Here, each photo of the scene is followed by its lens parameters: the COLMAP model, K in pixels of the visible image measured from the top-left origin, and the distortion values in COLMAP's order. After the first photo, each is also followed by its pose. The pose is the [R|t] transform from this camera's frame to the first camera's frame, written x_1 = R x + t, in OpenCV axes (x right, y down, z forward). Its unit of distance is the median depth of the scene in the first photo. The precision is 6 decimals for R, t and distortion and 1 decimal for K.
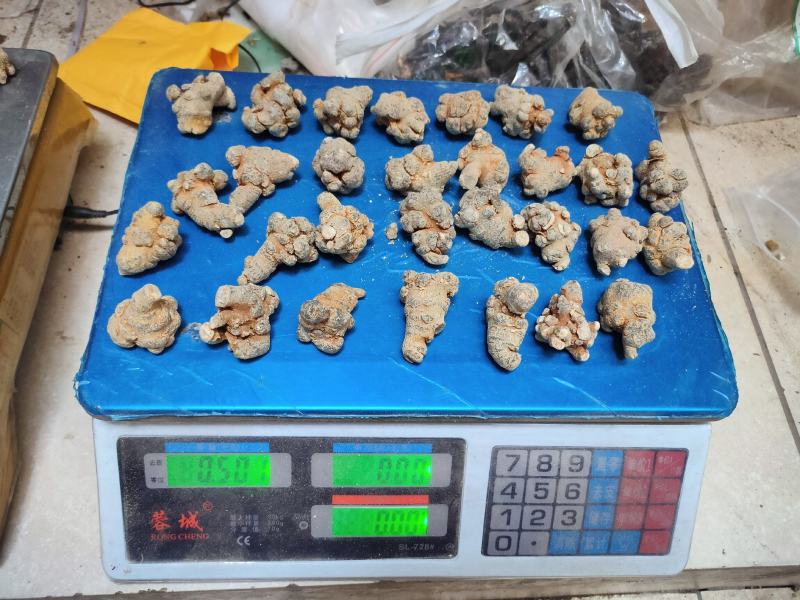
lens RADIAL K [[642.3, 0, 401.2], [0, 642.3, 295.6], [0, 0, 1]] dist [0.004224, -0.010001]
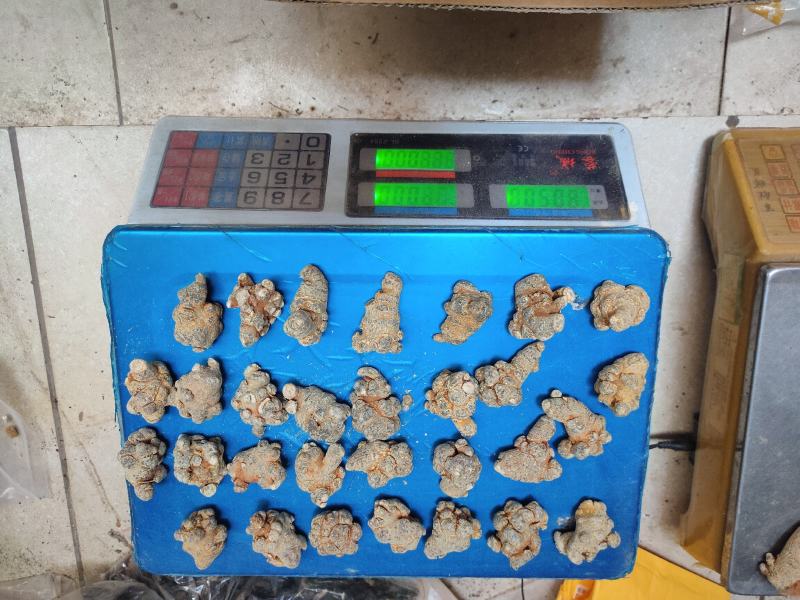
lens RADIAL K [[642.3, 0, 399.9], [0, 642.3, 304.2], [0, 0, 1]] dist [0.004224, -0.010001]
pose [[-0.995971, -0.012499, -0.088801, 0.100384], [-0.012865, -0.960083, 0.279421, -0.252962], [-0.088748, 0.279437, 0.956054, -0.090835]]
